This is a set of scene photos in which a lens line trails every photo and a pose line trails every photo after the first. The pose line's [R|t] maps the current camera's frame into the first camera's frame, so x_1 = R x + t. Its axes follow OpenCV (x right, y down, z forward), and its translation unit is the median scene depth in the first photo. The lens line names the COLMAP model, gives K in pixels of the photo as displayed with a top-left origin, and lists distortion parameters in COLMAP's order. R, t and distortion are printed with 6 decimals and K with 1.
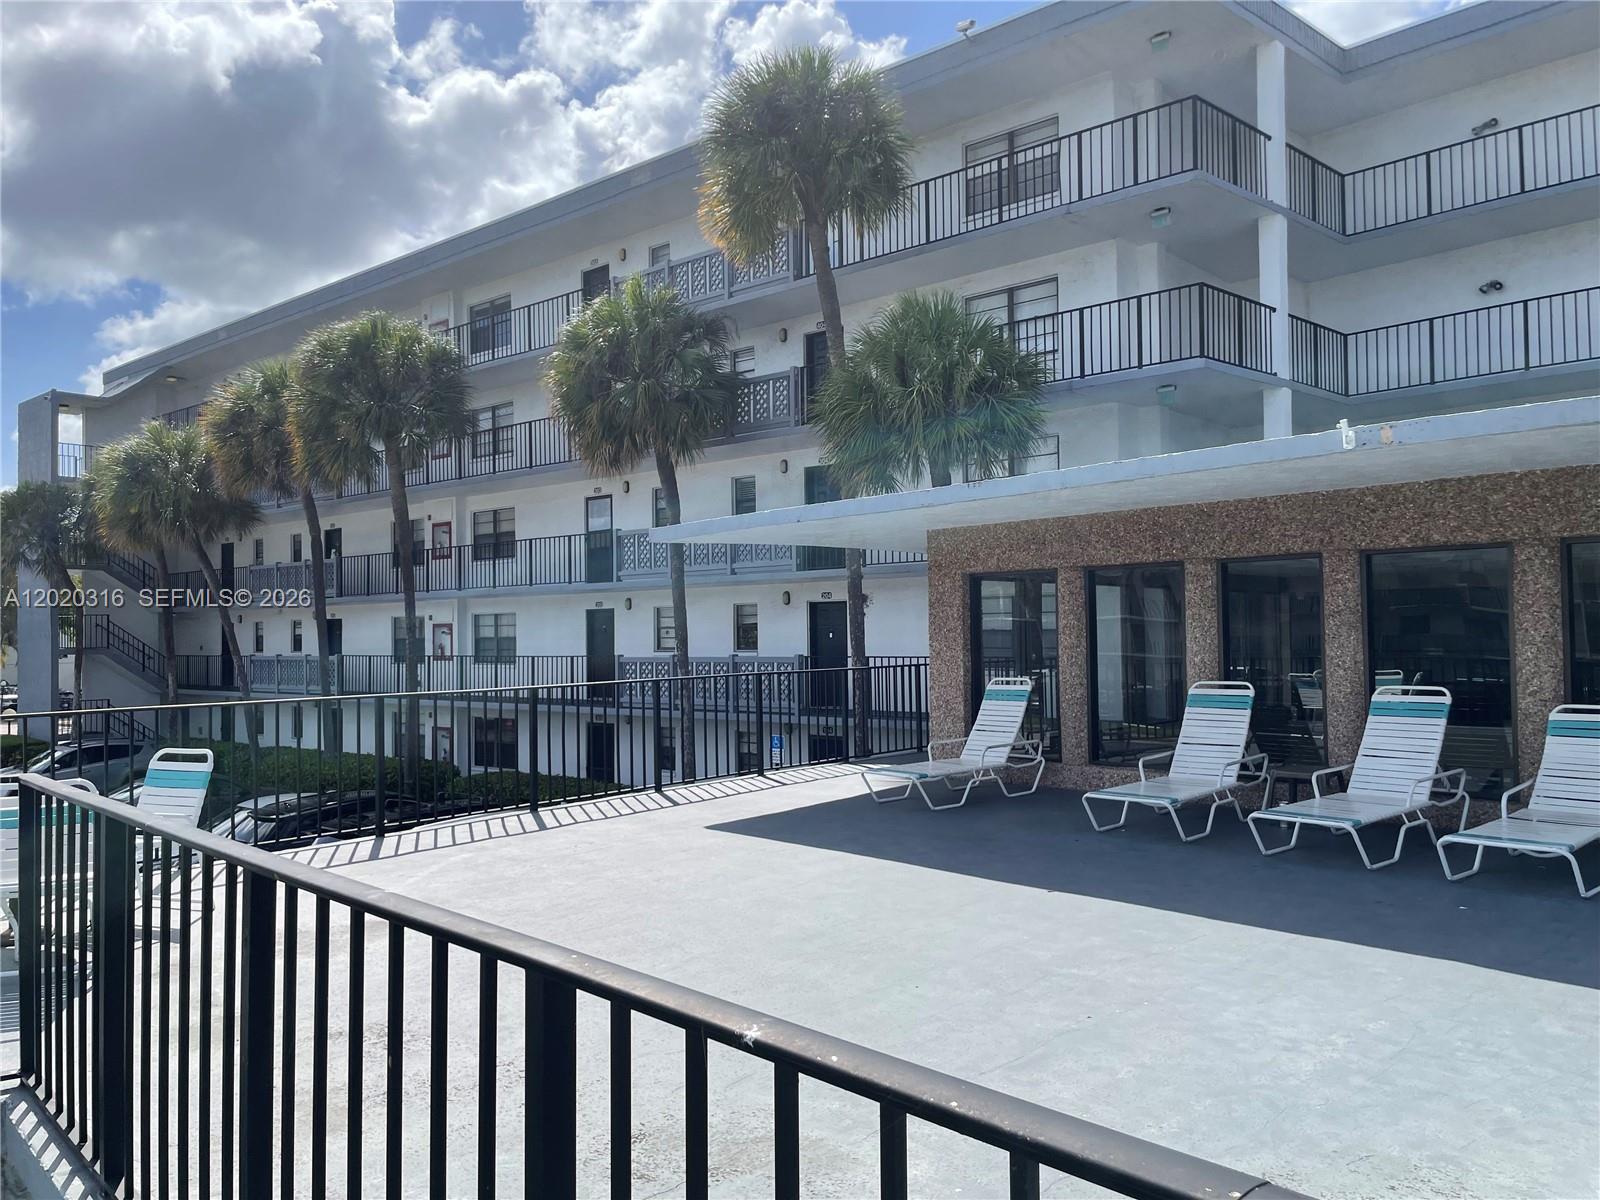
lens RADIAL K [[1215.7, 0, 786.6], [0, 1215.7, 596.5], [0, 0, 1]] dist [0.098048, -0.130103]
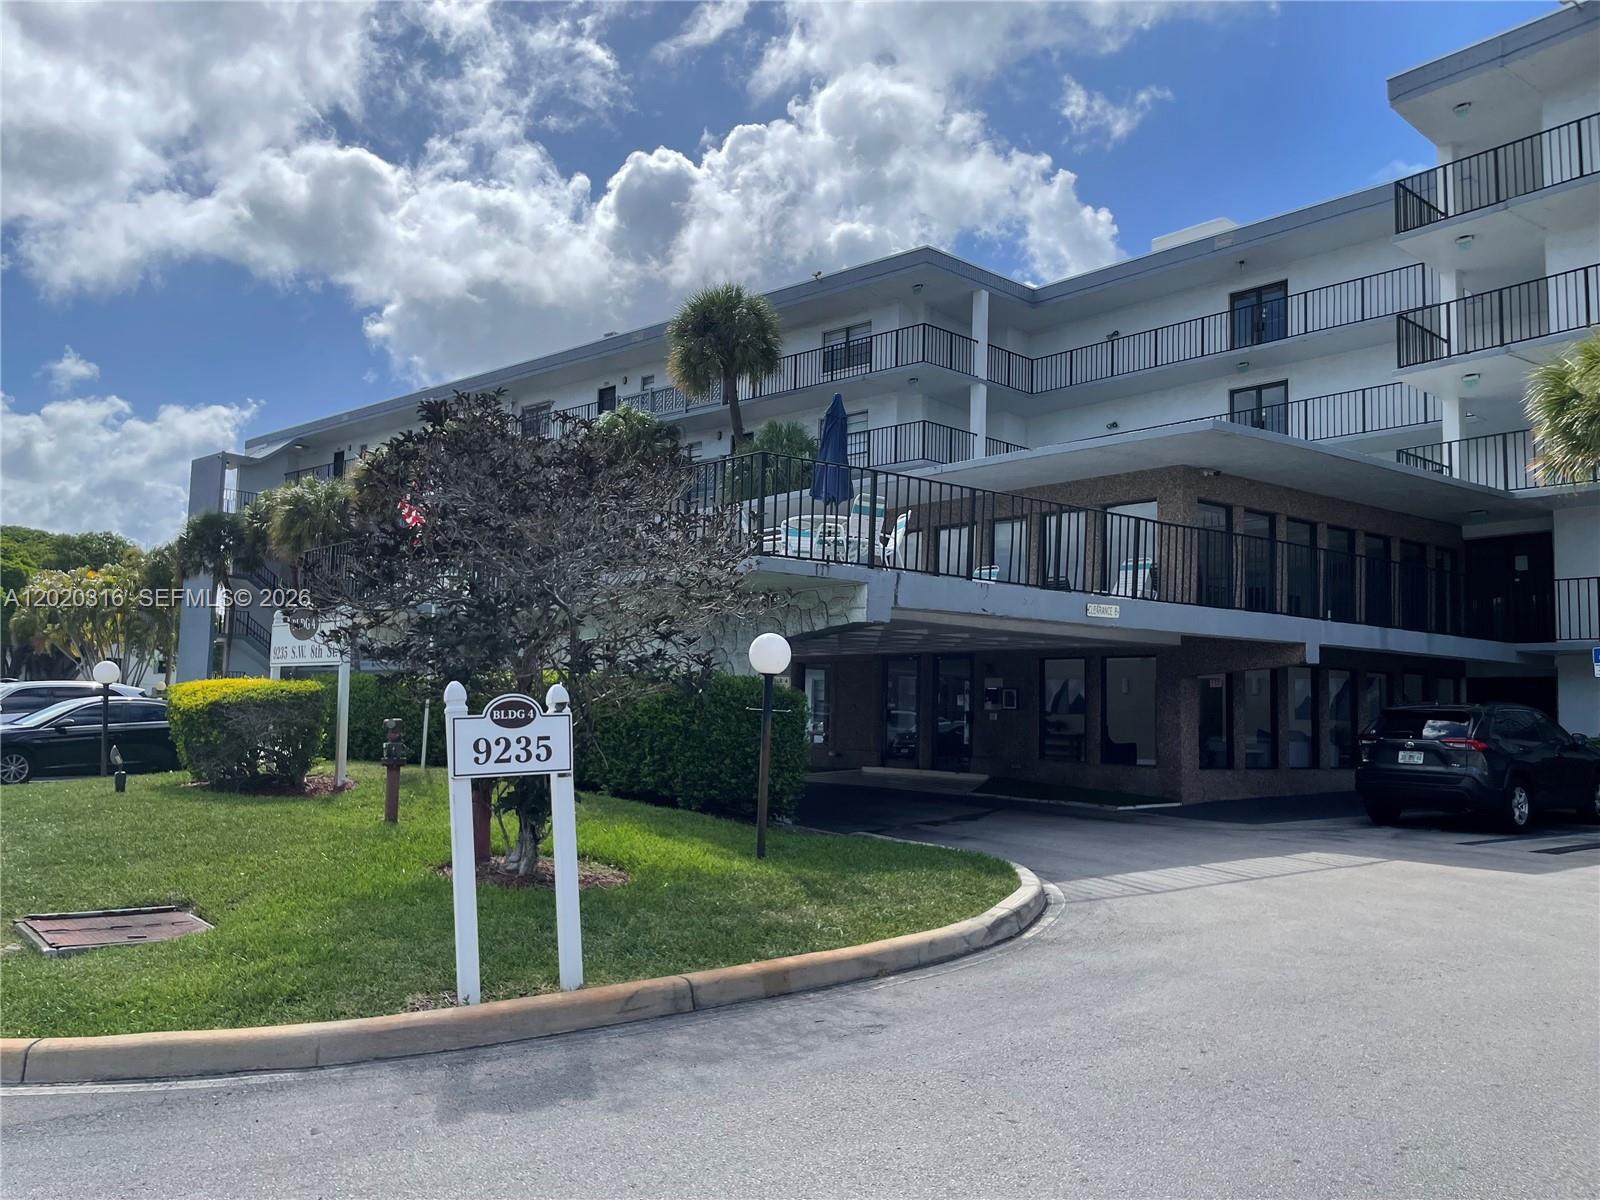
lens RADIAL K [[1215.7, 0, 785.8], [0, 1215.7, 610.3], [0, 0, 1]] dist [0.098048, -0.130103]
pose [[0.999373, 0.035406, -0.000253, 0.095691], [-0.035364, 0.997792, -0.056212, 0.110098], [-0.001738, 0.056186, 0.998419, -0.627188]]
